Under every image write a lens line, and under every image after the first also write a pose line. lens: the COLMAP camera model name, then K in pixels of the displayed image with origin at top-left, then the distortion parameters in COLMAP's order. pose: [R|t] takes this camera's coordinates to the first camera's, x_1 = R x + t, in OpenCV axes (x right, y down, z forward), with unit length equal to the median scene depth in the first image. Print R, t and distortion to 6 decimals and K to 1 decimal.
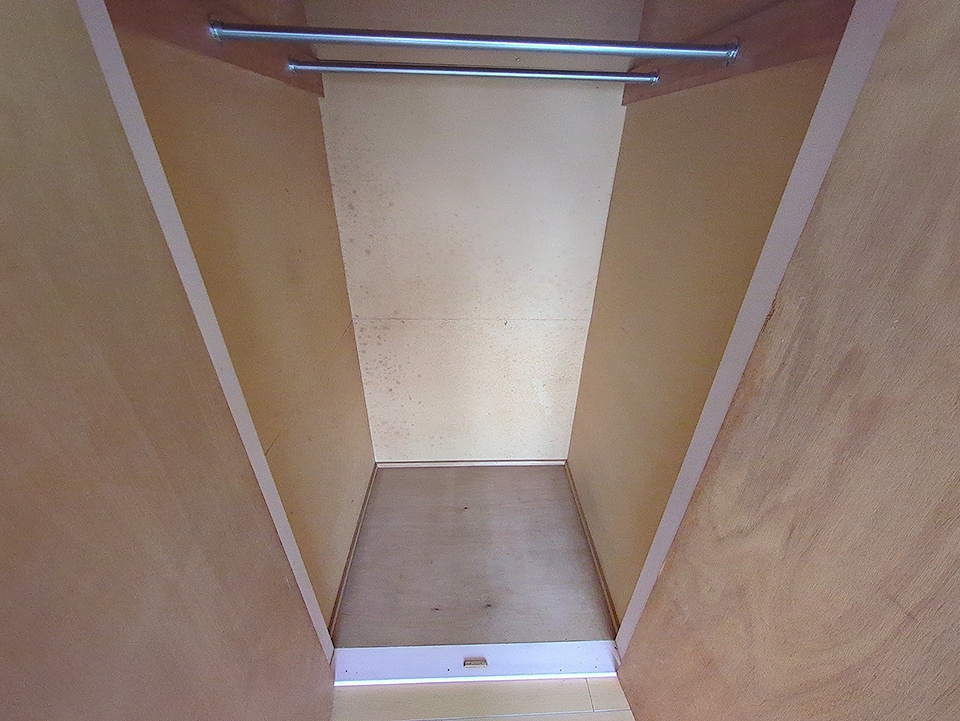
lens RADIAL K [[377.7, 0, 481.9], [0, 377.7, 361.0], [0, 0, 1]] dist [-0.004981, 0.003030]
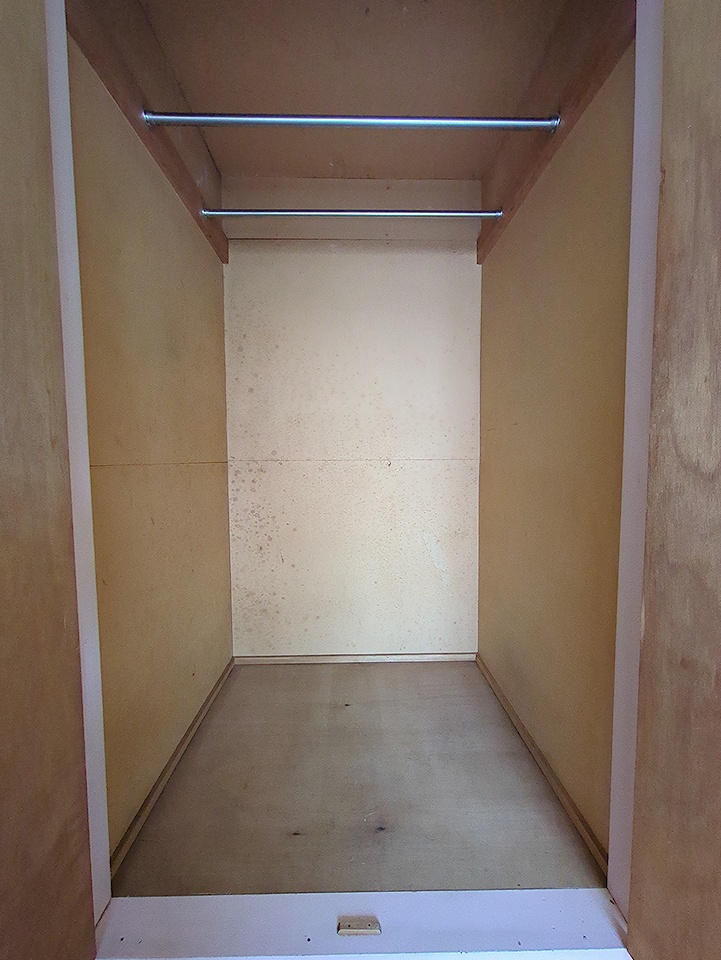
lens RADIAL K [[377.7, 0, 358.7], [0, 377.7, 482.2], [0, 0, 1]] dist [-0.004981, 0.003030]
pose [[0.999430, -0.023873, -0.023874, 0.008519], [0.011045, 0.899407, -0.436972, 0.351721], [0.031904, 0.436459, 0.899158, 0.174388]]
